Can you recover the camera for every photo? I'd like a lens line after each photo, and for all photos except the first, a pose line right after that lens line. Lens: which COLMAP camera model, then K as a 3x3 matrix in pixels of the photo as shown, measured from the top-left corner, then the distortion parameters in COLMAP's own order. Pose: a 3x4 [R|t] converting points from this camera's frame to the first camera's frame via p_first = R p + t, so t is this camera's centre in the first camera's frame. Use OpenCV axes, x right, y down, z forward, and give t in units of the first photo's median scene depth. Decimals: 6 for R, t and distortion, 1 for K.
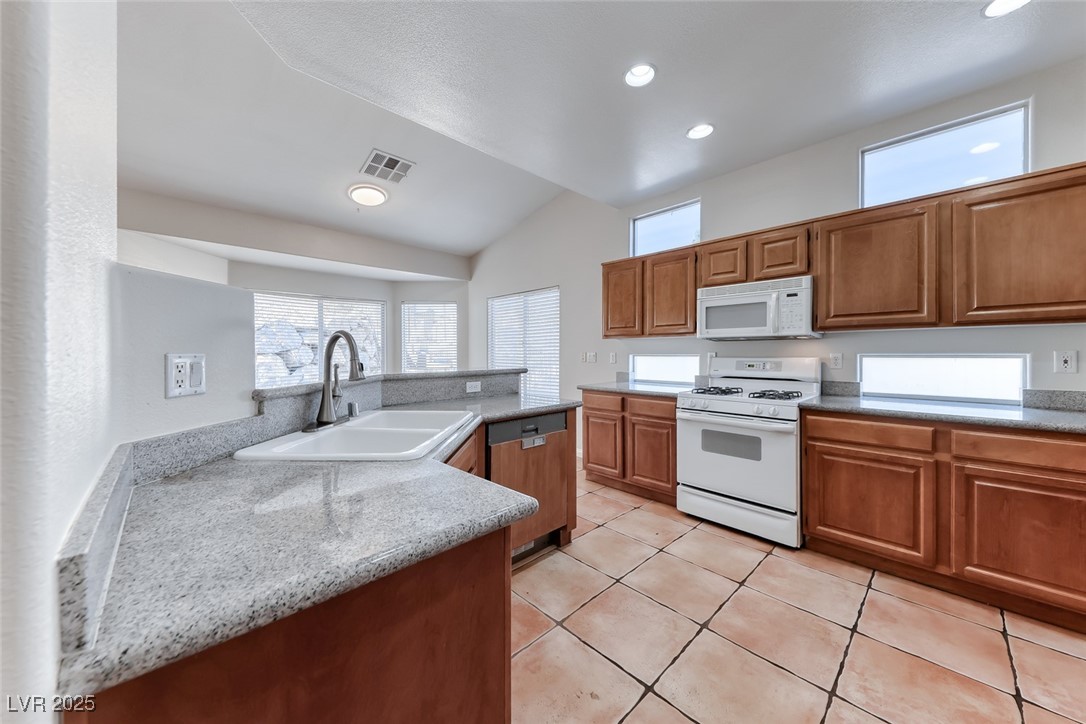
lens RADIAL K [[372.5, 0, 547.4], [0, 372.5, 358.8], [0, 0, 1]] dist [0.014489, -0.005404]
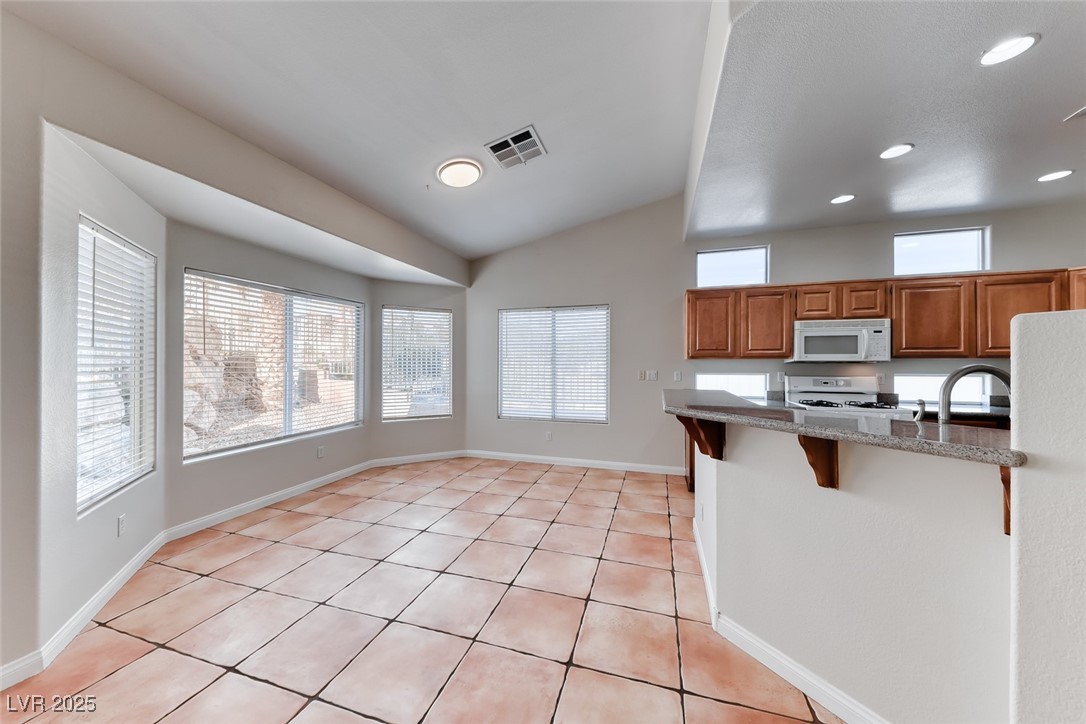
lens RADIAL K [[372.5, 0, 538.4], [0, 372.5, 365.1], [0, 0, 1]] dist [0.014489, -0.005404]
pose [[0.884801, 0.002863, 0.465960, -1.014082], [0.004693, 0.999876, -0.015057, -0.031148], [-0.465945, 0.015509, 0.884678, 0.341936]]
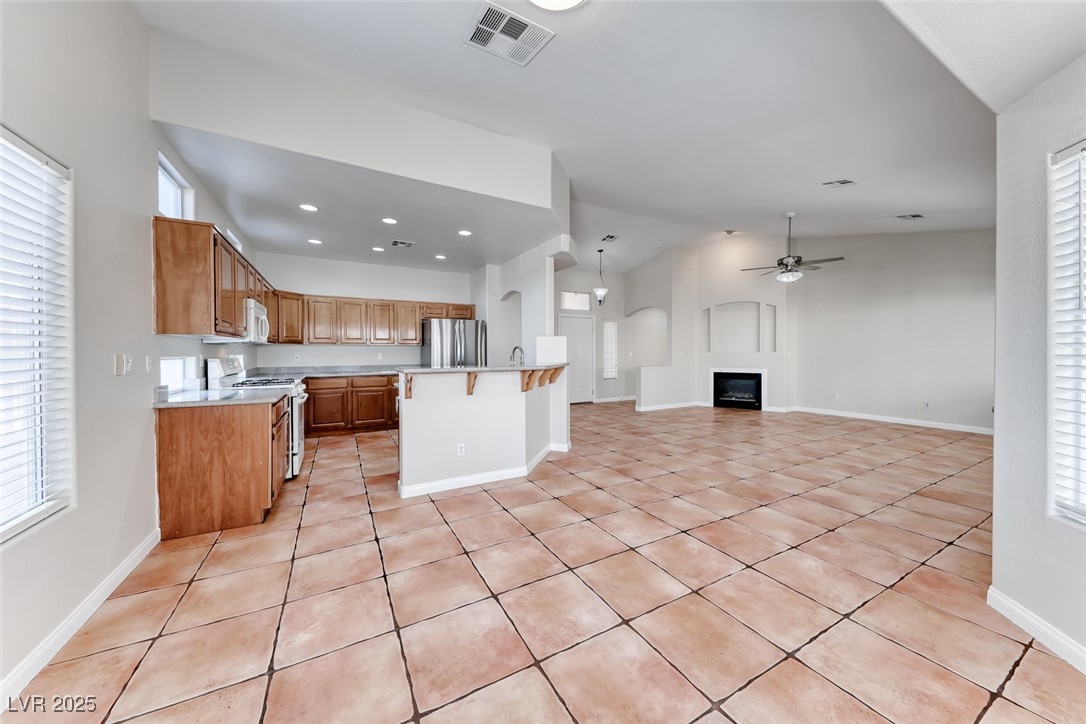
lens RADIAL K [[372.5, 0, 542.1], [0, 372.5, 355.9], [0, 0, 1]] dist [0.014489, -0.005404]
pose [[-0.963638, 0.003558, 0.267188, -0.838872], [0.010241, 0.999668, 0.023623, -0.034148], [-0.267015, 0.025501, -0.963355, 2.072103]]
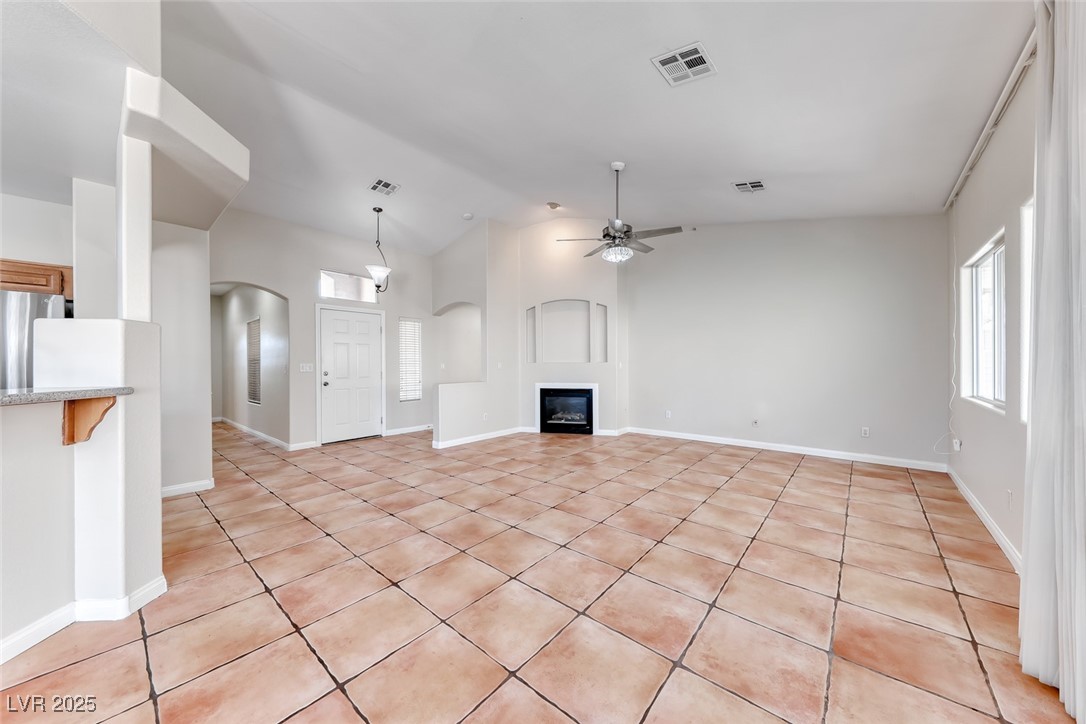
lens RADIAL K [[372.5, 0, 539.6], [0, 372.5, 363.1], [0, 0, 1]] dist [0.014489, -0.005404]
pose [[-0.996347, 0.008905, -0.084927, -1.166554], [0.007807, 0.999882, 0.013257, -0.008760], [0.085035, 0.012545, -0.996299, 1.147806]]
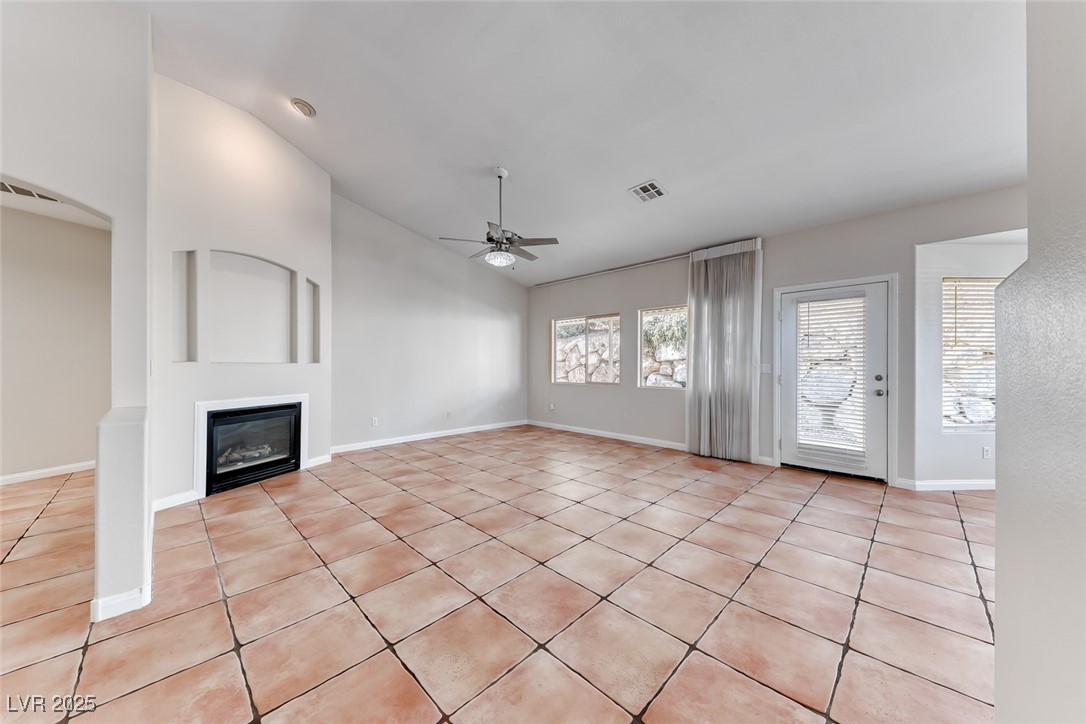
lens RADIAL K [[372.5, 0, 542.2], [0, 372.5, 365.2], [0, 0, 1]] dist [0.014489, -0.005404]
pose [[0.013070, 0.003352, -0.999909, -0.122108], [-0.016202, 0.999864, 0.003140, 0.007428], [0.999783, 0.016159, 0.013123, -0.107086]]
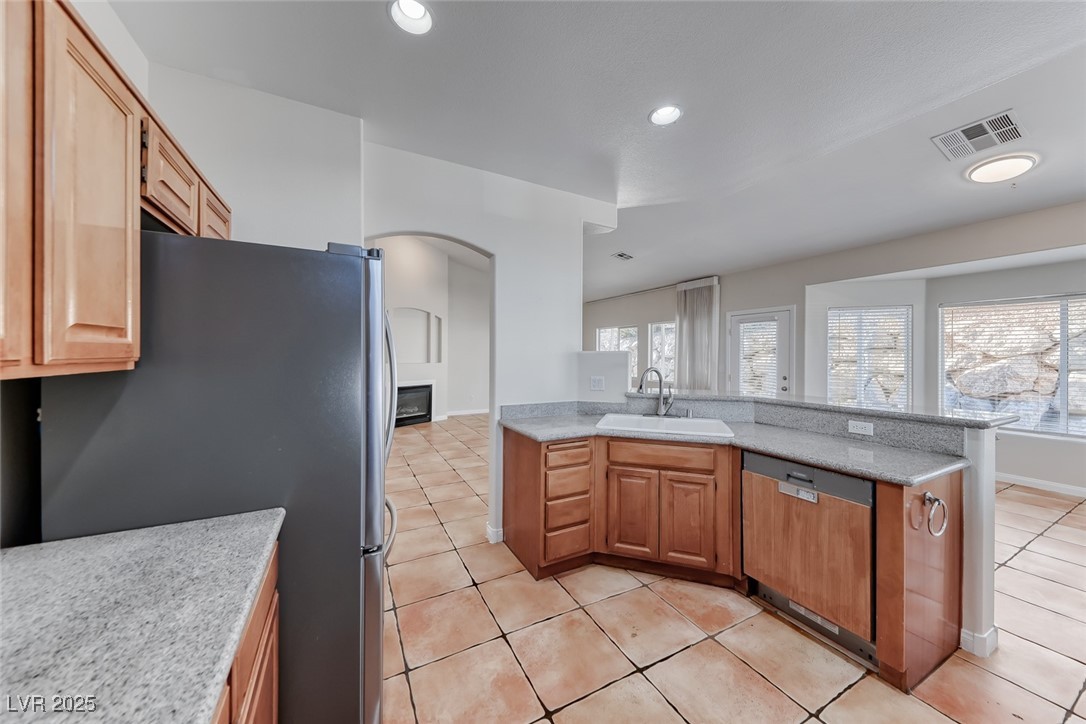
lens RADIAL K [[372.5, 0, 541.2], [0, 372.5, 354.2], [0, 0, 1]] dist [0.014489, -0.005404]
pose [[-0.289535, 0.000797, -0.957167, 0.757290], [-0.017913, 0.999820, 0.006251, -0.076623], [0.957000, 0.018956, -0.289469, 0.506194]]
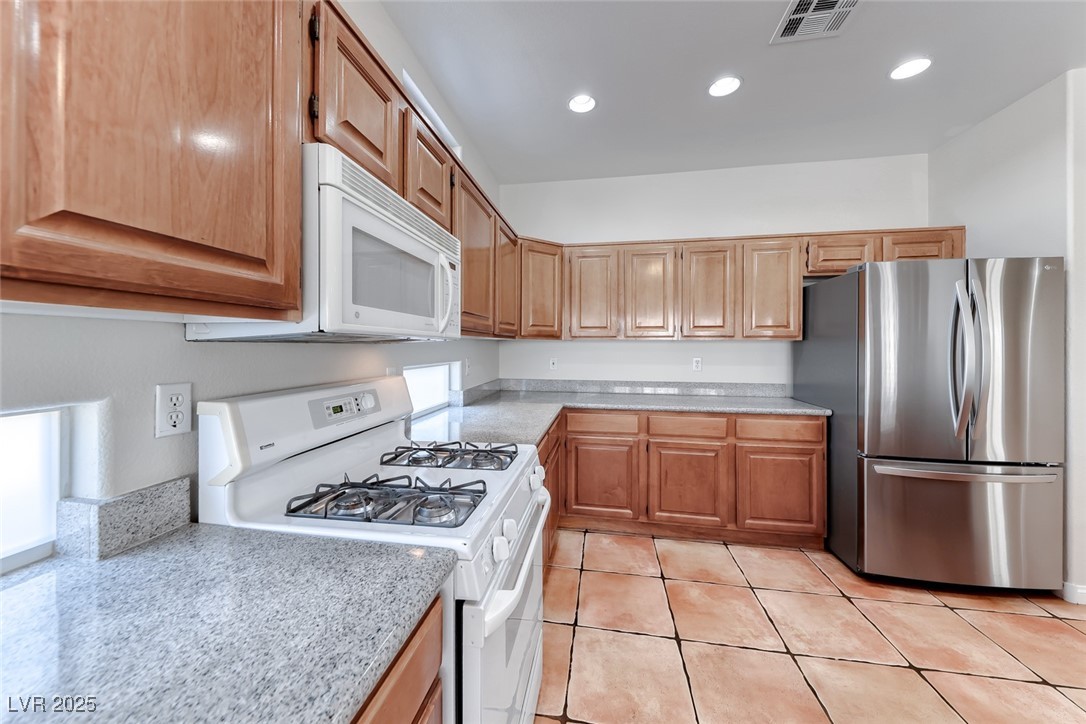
lens RADIAL K [[372.5, 0, 532.0], [0, 372.5, 345.6], [0, 0, 1]] dist [0.014489, -0.005404]
pose [[-0.570576, 0.002462, 0.821241, 0.117246], [0.010073, 0.999941, 0.004001, -0.051376], [-0.821183, 0.010555, -0.570567, 1.143650]]
